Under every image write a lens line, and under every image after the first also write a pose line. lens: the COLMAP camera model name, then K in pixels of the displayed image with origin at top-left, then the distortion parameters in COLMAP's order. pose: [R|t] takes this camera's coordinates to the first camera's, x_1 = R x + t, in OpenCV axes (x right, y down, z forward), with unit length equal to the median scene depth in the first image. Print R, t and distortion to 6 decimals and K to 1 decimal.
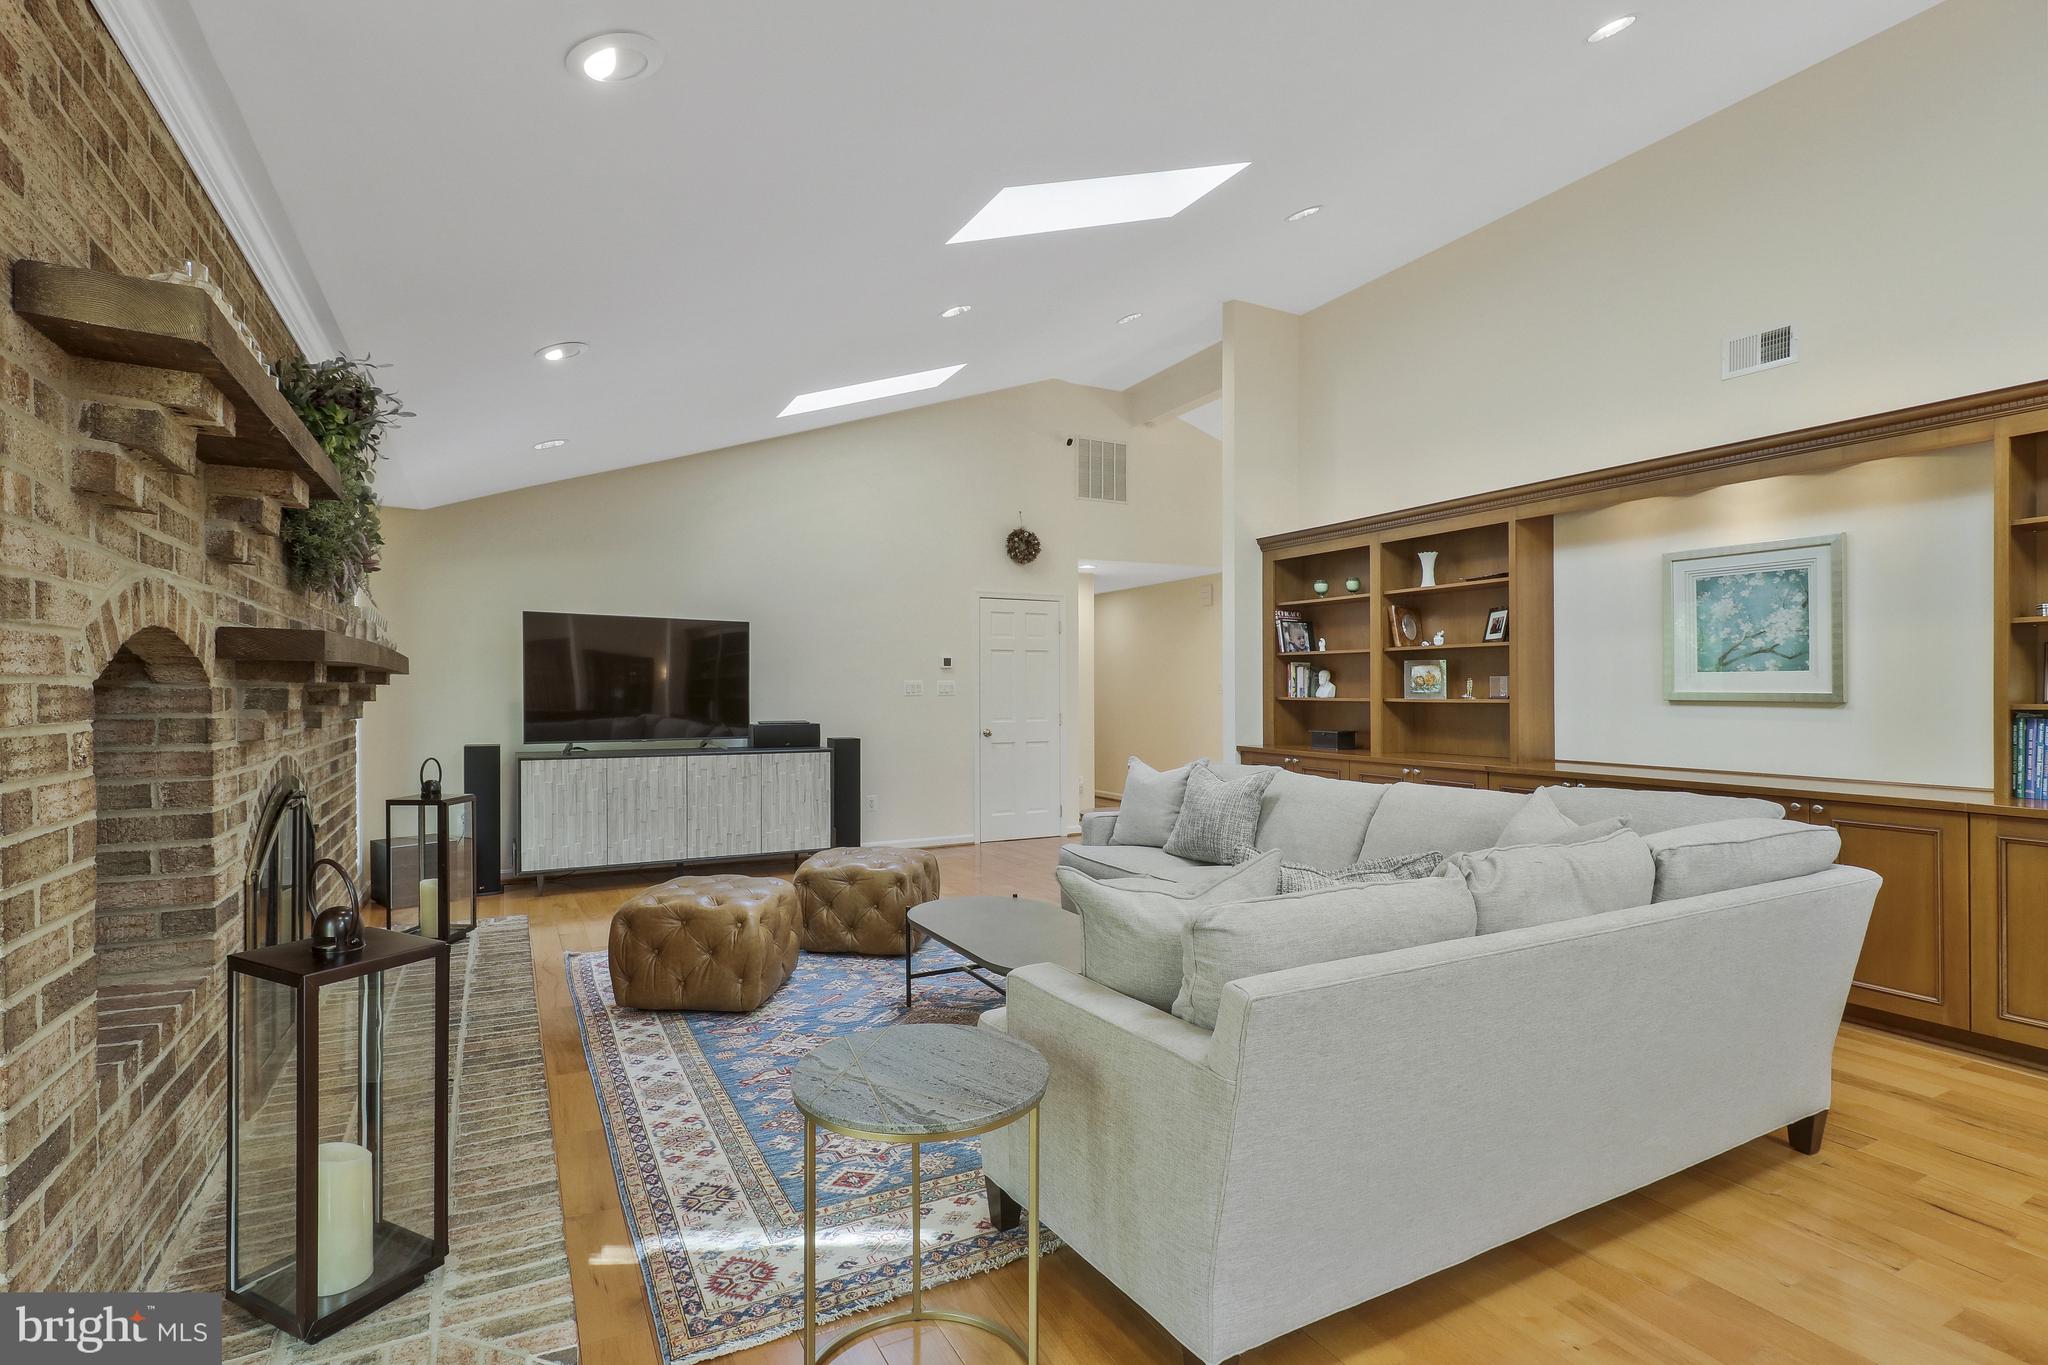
lens RADIAL K [[958.3, 0, 1021.5], [0, 958.3, 693.6], [0, 0, 1]] dist [-0.000574, 0.000501]
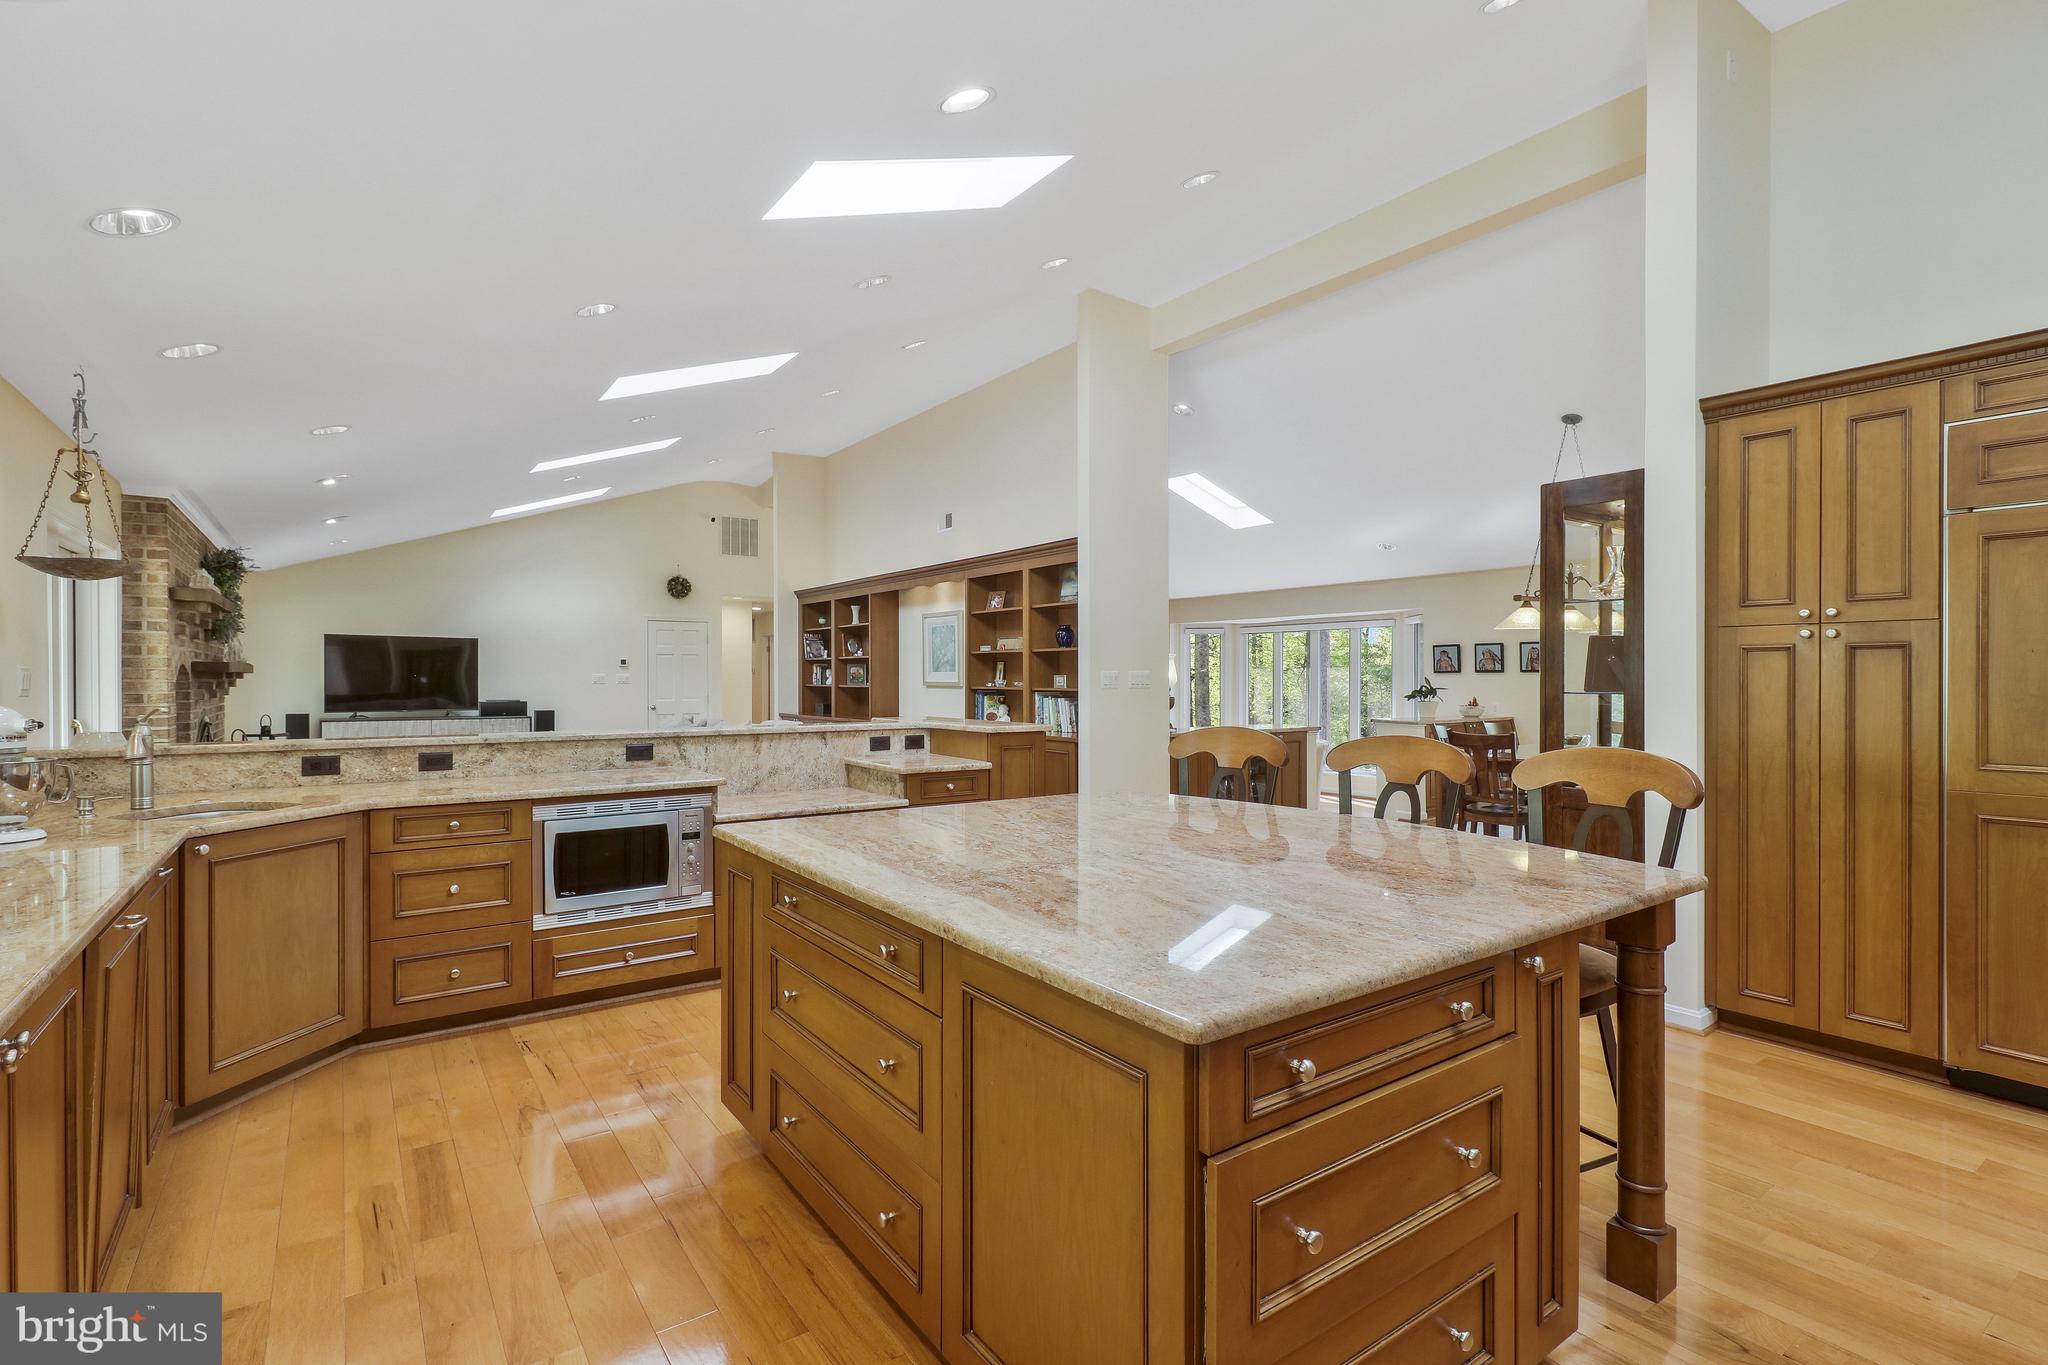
lens RADIAL K [[958.3, 0, 1024.3], [0, 958.3, 675.4], [0, 0, 1]] dist [-0.000574, 0.000501]
pose [[0.992216, 0.000342, 0.124528, 0.448203], [0.000244, 0.999989, -0.004691, -0.004090], [-0.124528, 0.004684, 0.992205, -0.751149]]
